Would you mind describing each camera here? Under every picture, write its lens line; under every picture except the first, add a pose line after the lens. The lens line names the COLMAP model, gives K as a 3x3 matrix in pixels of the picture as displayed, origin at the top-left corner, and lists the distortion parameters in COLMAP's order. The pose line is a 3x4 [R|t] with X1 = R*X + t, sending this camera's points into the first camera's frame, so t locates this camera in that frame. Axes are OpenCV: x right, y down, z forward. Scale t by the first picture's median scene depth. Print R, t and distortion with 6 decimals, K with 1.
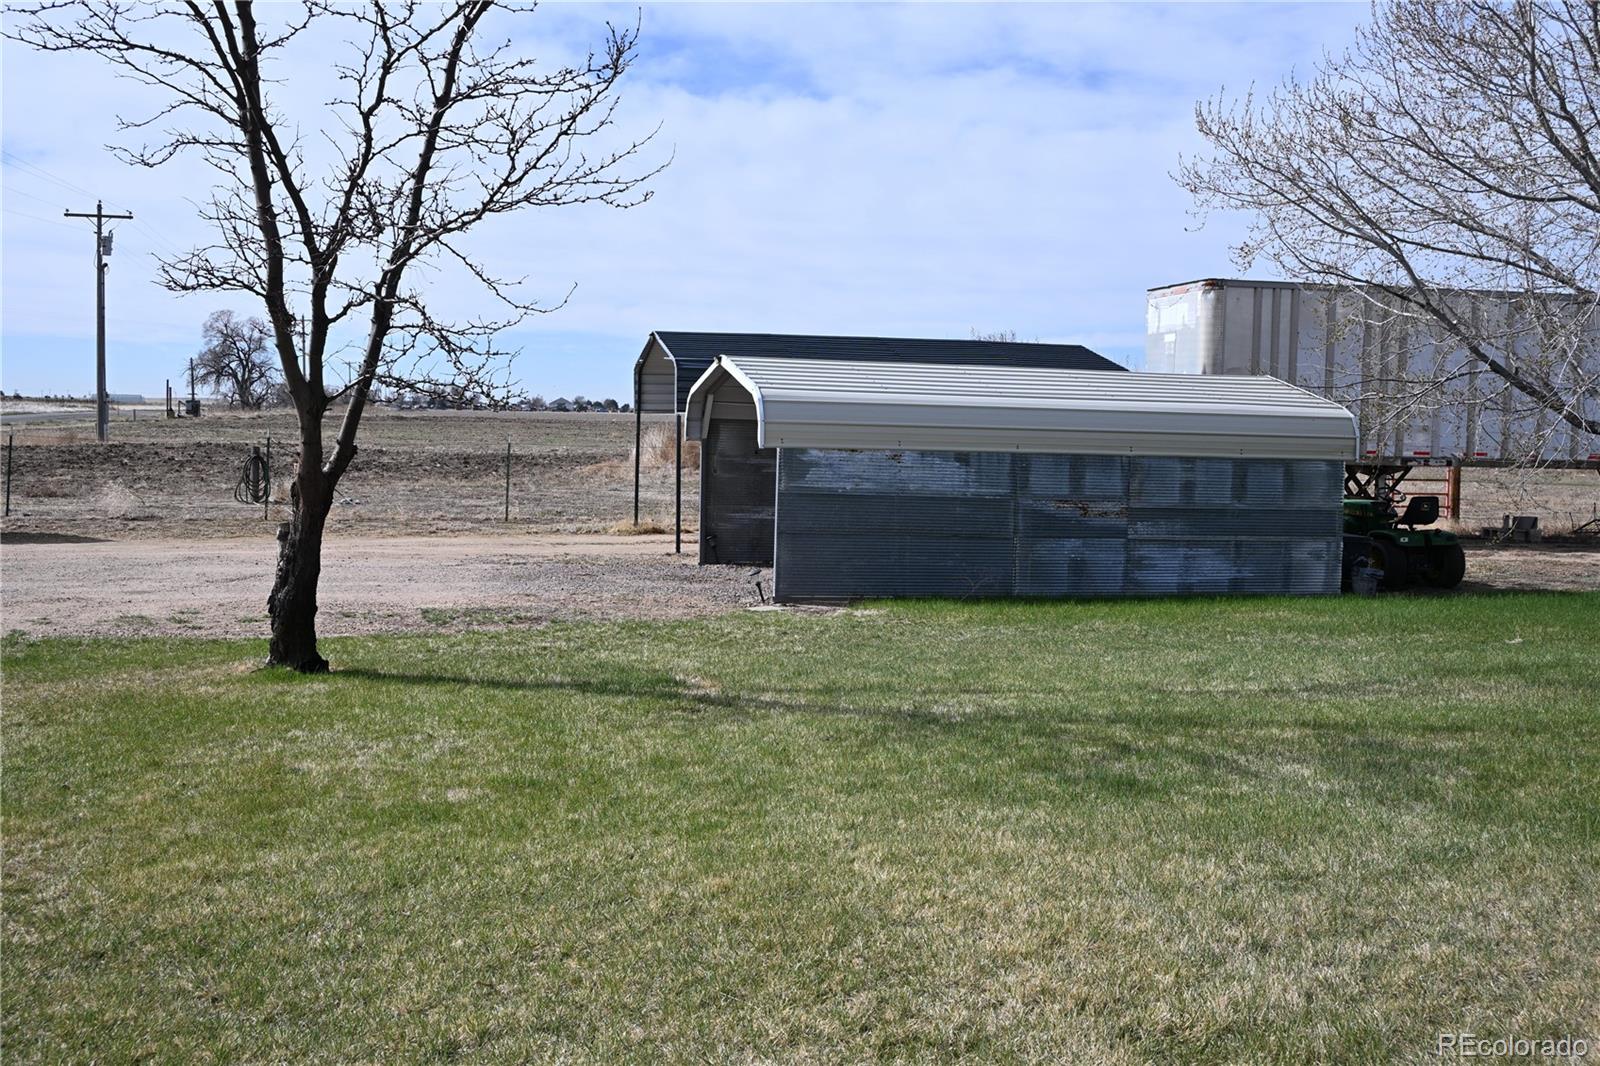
lens RADIAL K [[1658.5, 0, 800.1], [0, 1658.5, 532.8], [0, 0, 1]] dist [0.004057, 0.000000]
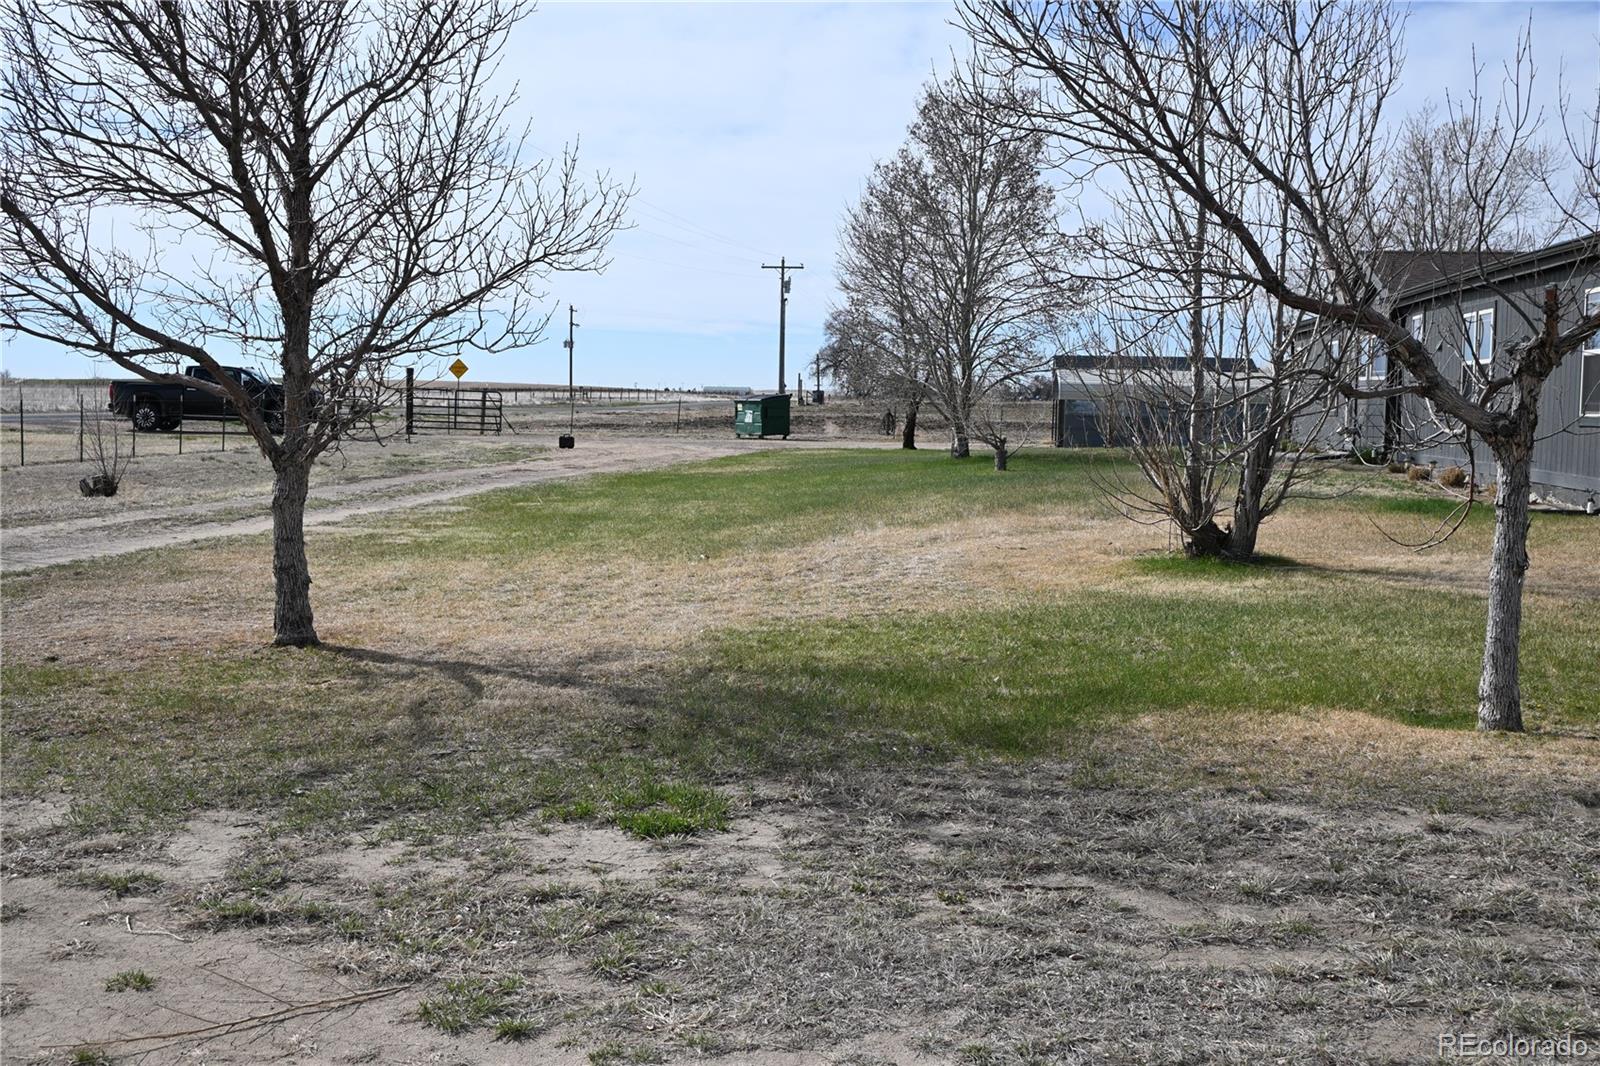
lens RADIAL K [[1892.1, 0, 799.9], [0, 1892.1, 532.7], [0, 0, 1]] dist [0.000012, 0.000000]
pose [[0.939657, 0.016802, -0.341704, 0.071091], [-0.018679, 0.999823, -0.002204, 0.021128], [0.341606, 0.008454, 0.939805, -0.232516]]
